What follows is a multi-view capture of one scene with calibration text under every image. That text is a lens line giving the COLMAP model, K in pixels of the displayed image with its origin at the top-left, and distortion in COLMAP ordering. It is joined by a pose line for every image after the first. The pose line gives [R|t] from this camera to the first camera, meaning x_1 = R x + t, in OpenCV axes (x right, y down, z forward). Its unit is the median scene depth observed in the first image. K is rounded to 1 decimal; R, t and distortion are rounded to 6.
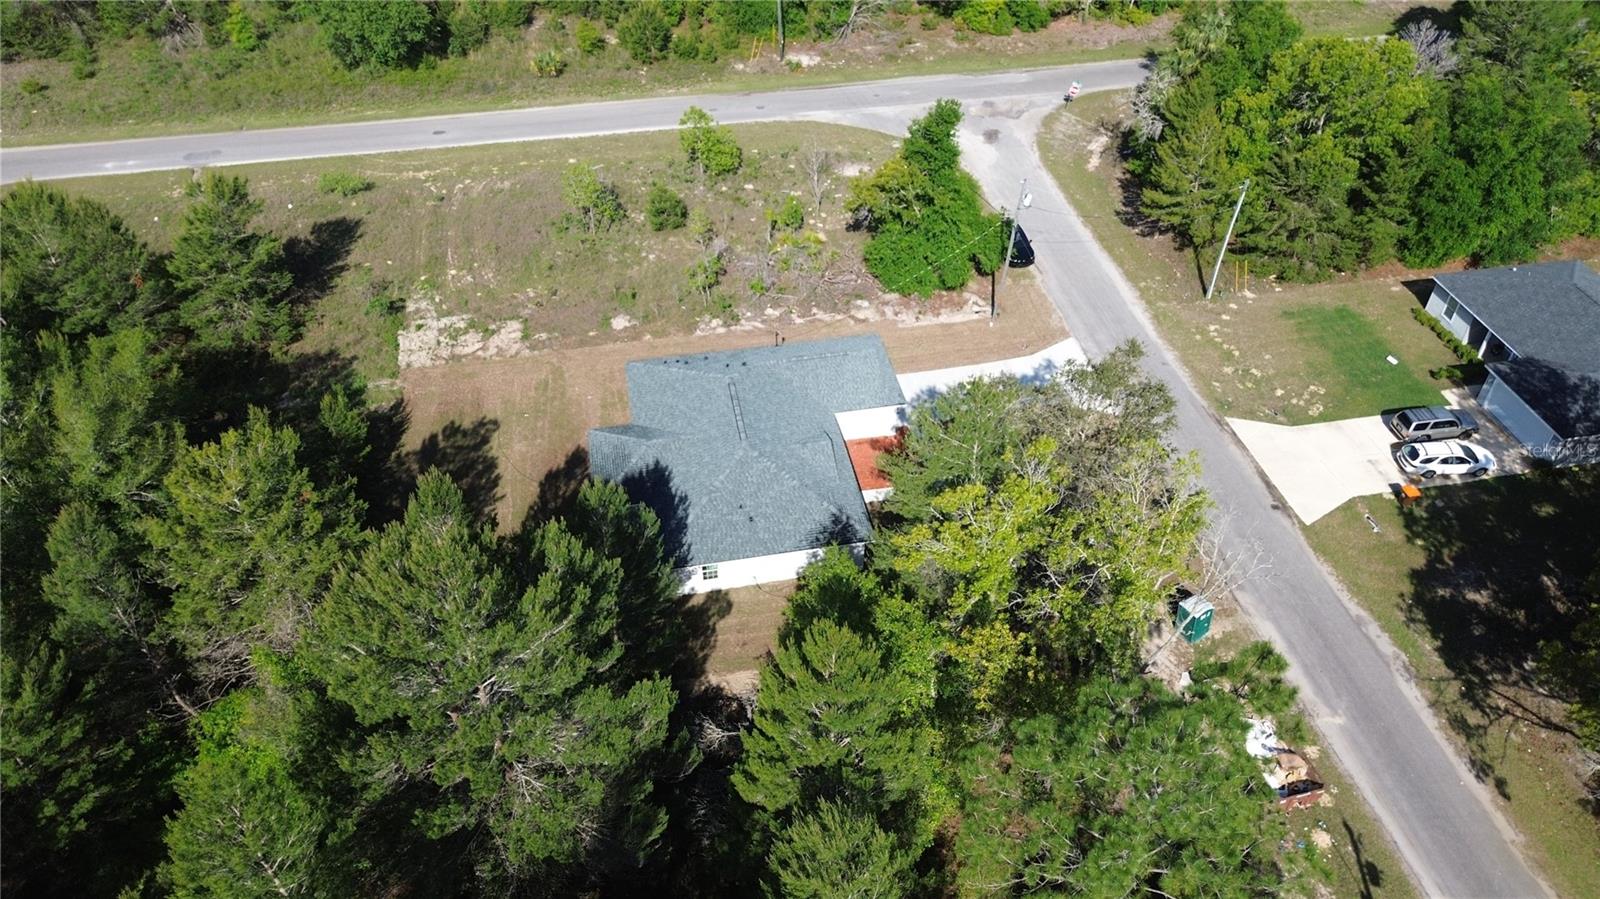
lens RADIAL K [[1136.5, 0, 800.7], [0, 1136.5, 445.5], [0, 0, 1]] dist [0.062902, -0.073770]
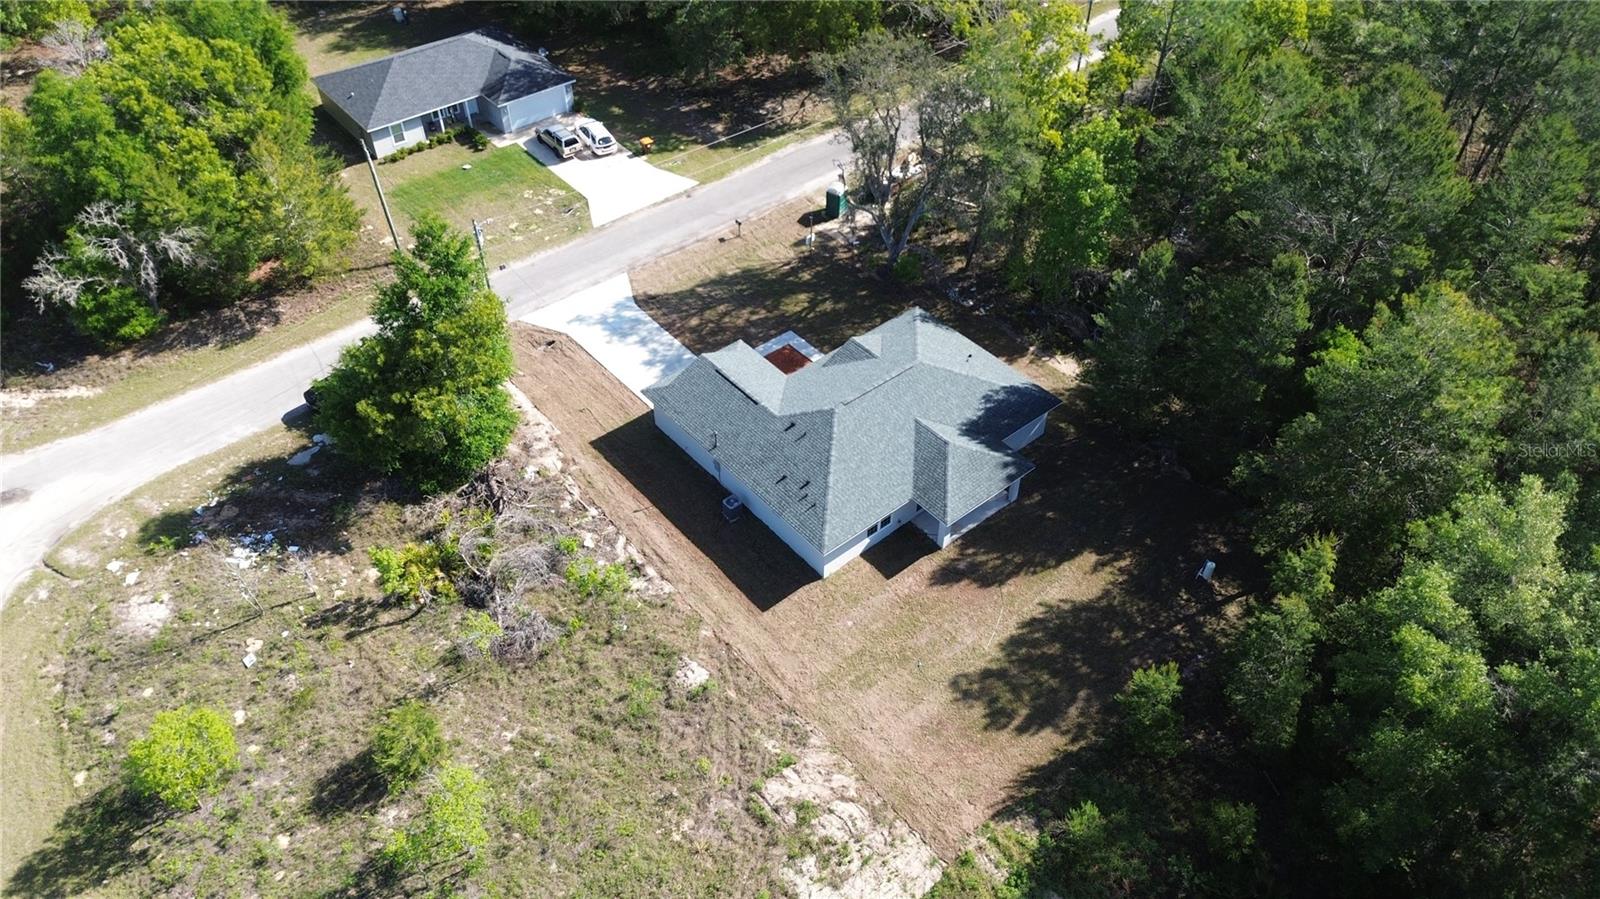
lens RADIAL K [[1136.5, 0, 800.7], [0, 1136.5, 445.5], [0, 0, 1]] dist [0.062902, -0.073770]
pose [[-0.491433, -0.599279, 0.631948, -0.606996], [0.573339, 0.323584, 0.752712, -0.711184], [-0.655572, 0.732229, 0.184570, 0.808022]]
